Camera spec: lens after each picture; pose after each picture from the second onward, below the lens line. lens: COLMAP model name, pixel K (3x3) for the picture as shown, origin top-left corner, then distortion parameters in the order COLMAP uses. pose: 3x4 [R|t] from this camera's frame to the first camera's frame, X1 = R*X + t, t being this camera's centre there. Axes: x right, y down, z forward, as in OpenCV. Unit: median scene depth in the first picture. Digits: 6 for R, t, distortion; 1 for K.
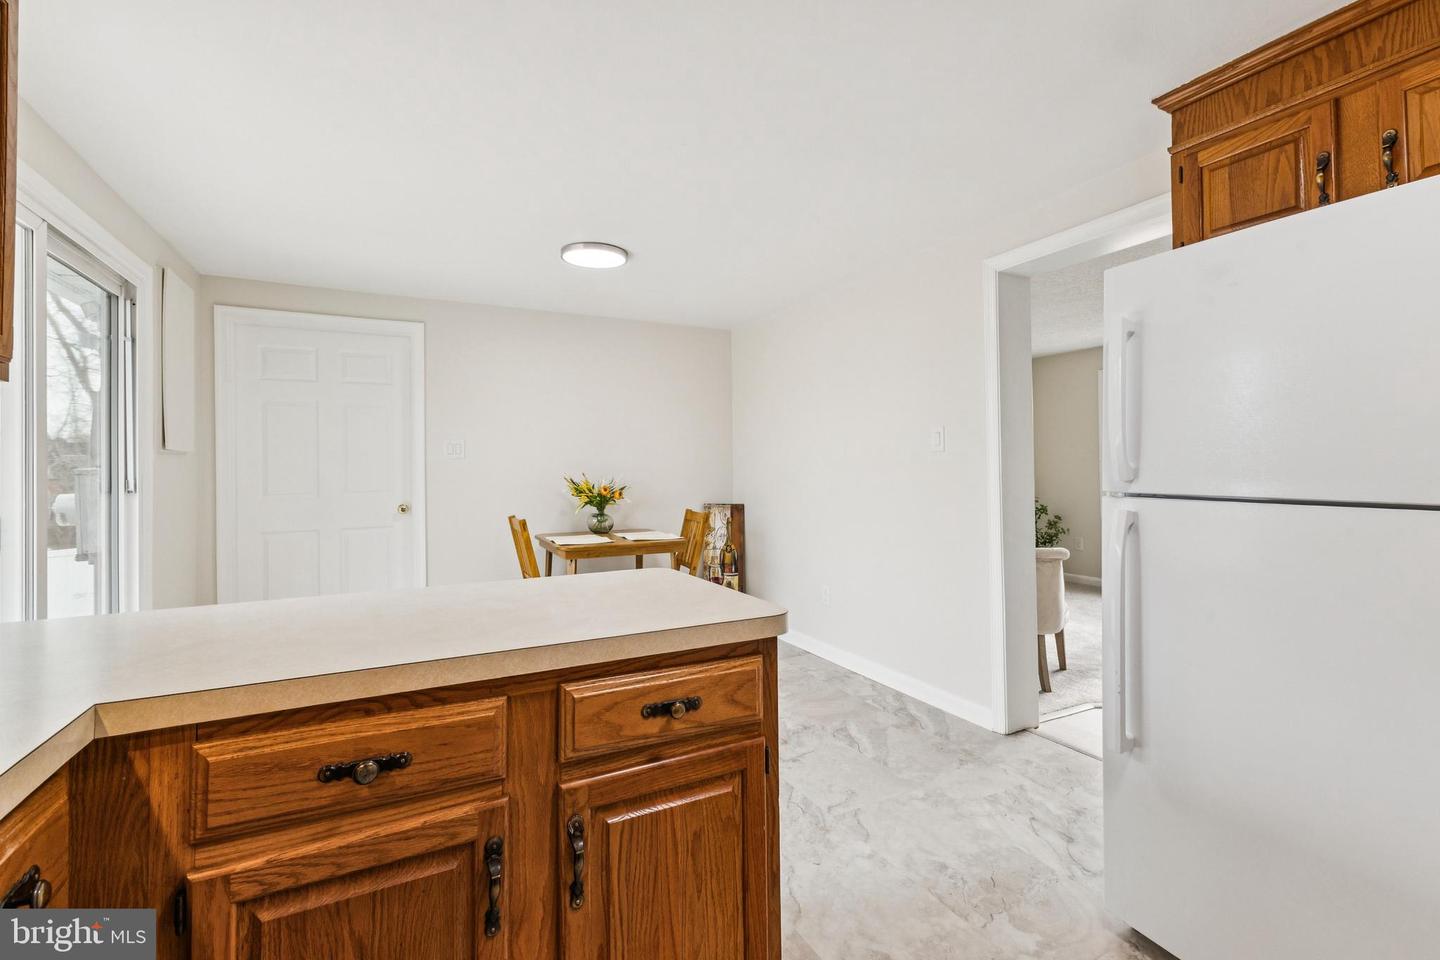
lens RADIAL K [[648.3, 0, 725.8], [0, 648.3, 460.8], [0, 0, 1]] dist [0.013181, -0.000036]
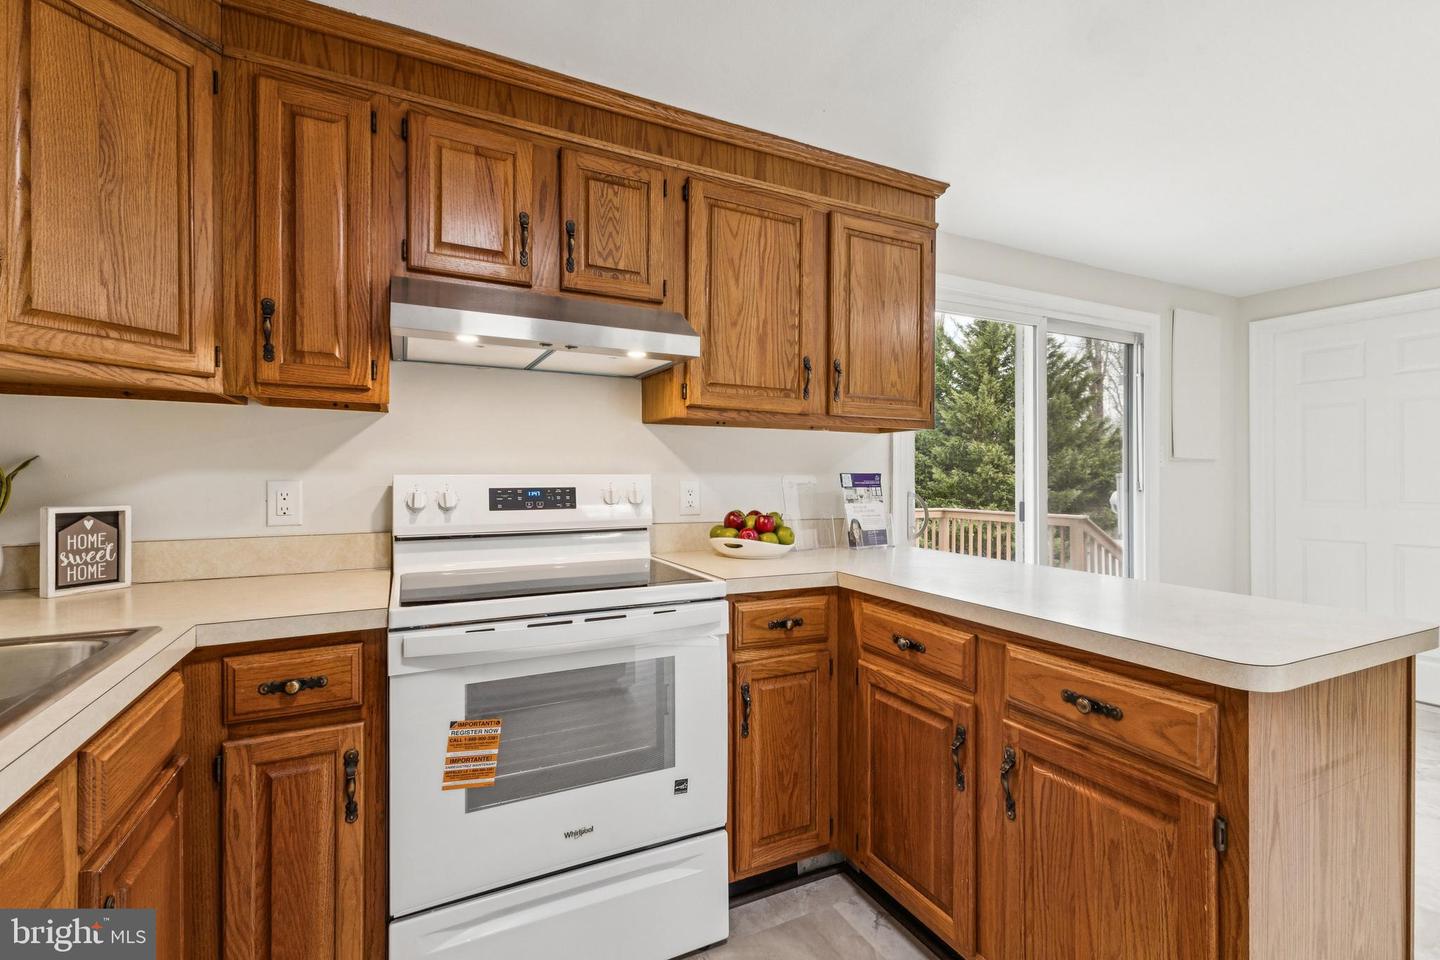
lens RADIAL K [[642.3, 0, 729.2], [0, 642.3, 480.4], [0, 0, 1]] dist [0.013340, 0.000048]
pose [[-0.010145, 0.016208, -0.999817, 1.008083], [0.011079, 0.999809, 0.016095, -0.003957], [0.999887, -0.010914, -0.010322, 0.457578]]
